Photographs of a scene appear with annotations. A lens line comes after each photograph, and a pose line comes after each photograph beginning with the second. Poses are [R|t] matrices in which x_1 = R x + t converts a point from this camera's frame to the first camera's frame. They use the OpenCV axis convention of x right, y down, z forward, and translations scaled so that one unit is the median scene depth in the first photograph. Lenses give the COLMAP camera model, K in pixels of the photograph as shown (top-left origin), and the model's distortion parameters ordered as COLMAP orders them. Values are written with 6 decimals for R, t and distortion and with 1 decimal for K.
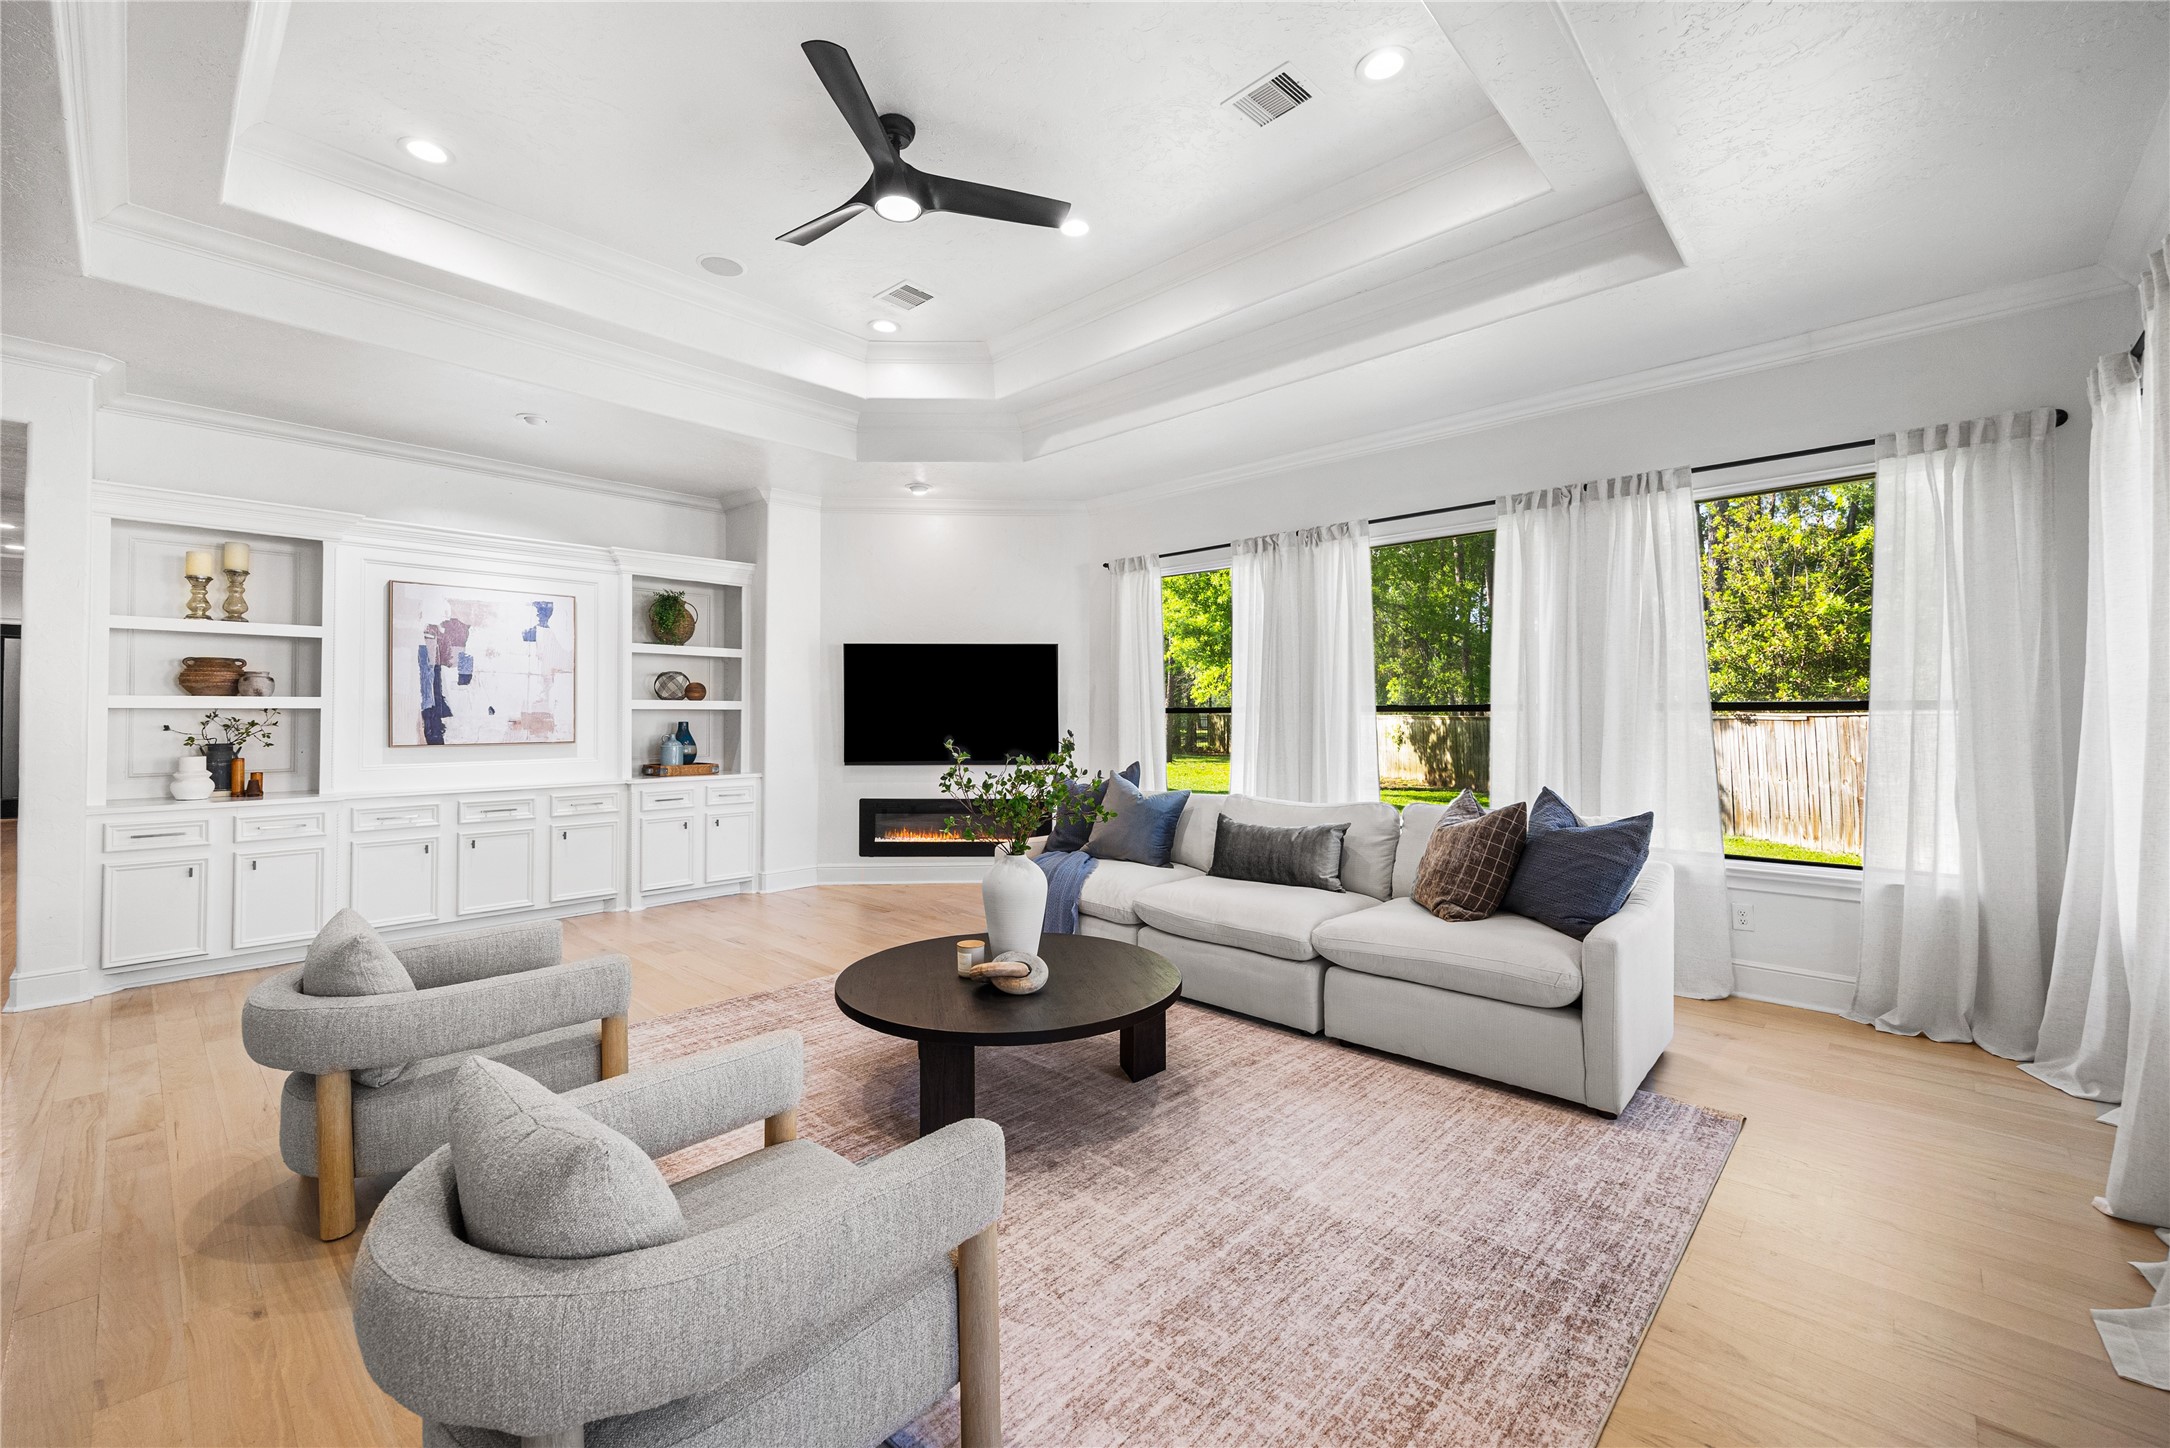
lens RADIAL K [[842.5, 0, 1099.7], [0, 842.5, 716.6], [0, 0, 1]] dist [0.003397, 0.000172]
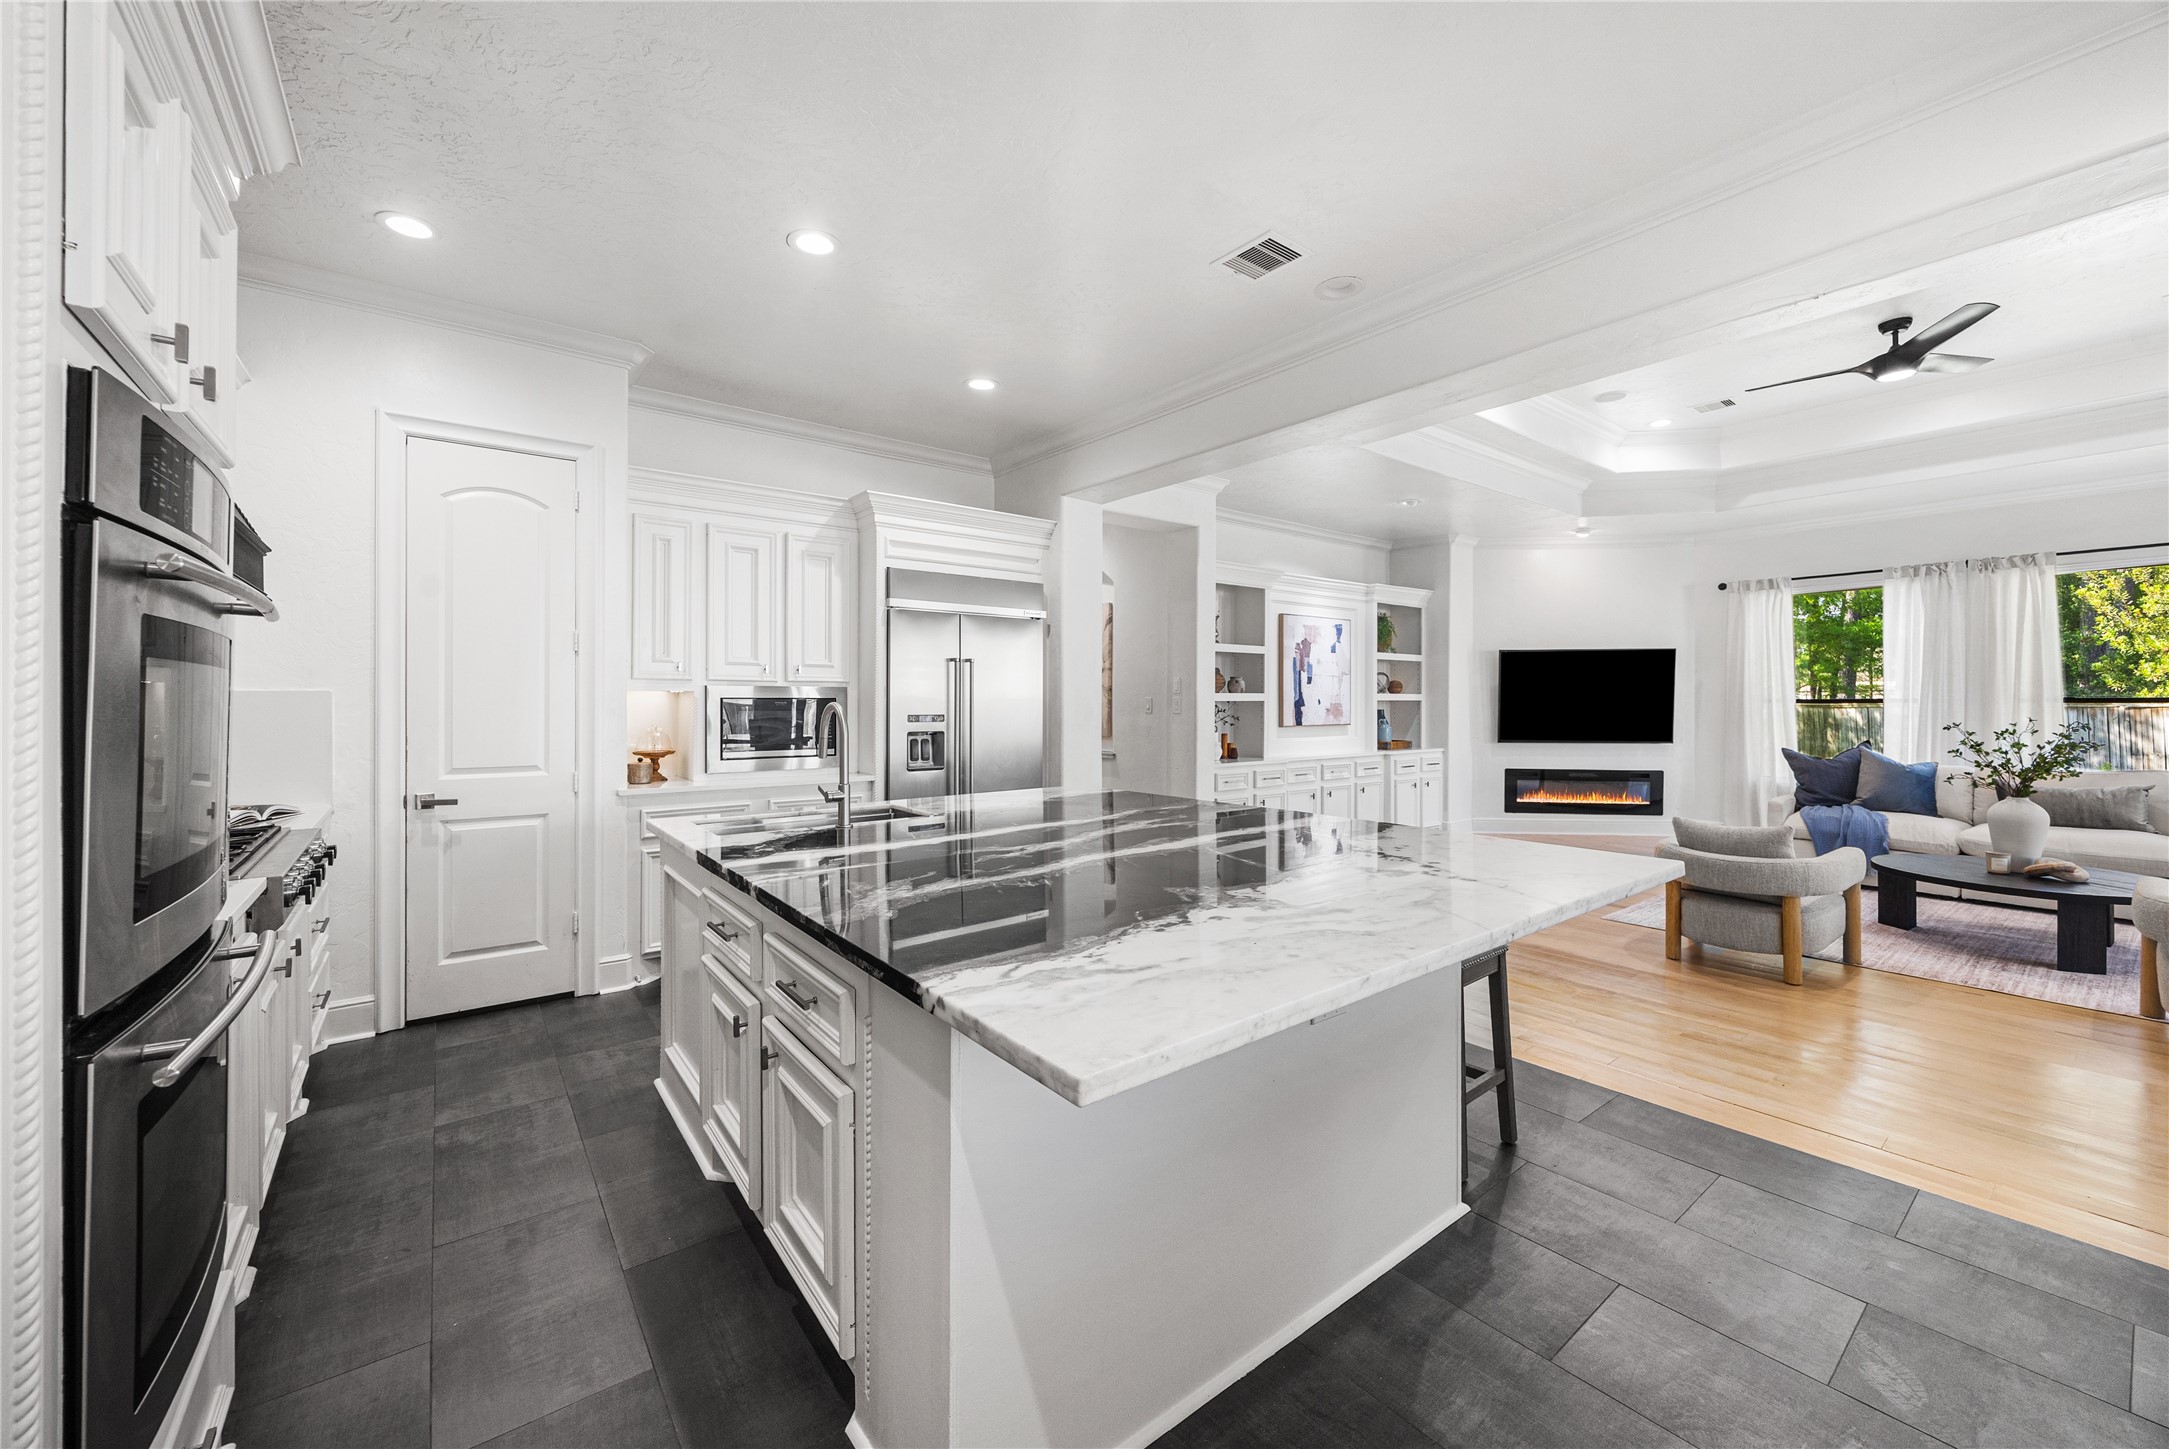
lens RADIAL K [[842.1, 0, 1074.6], [0, 842.1, 710.8], [0, 0, 1]] dist [0.003397, 0.000172]
pose [[0.987755, 0.001496, -0.156008, -0.876117], [0.000431, 0.999924, 0.012320, -0.009454], [0.156015, -0.012237, 0.987679, -0.461143]]
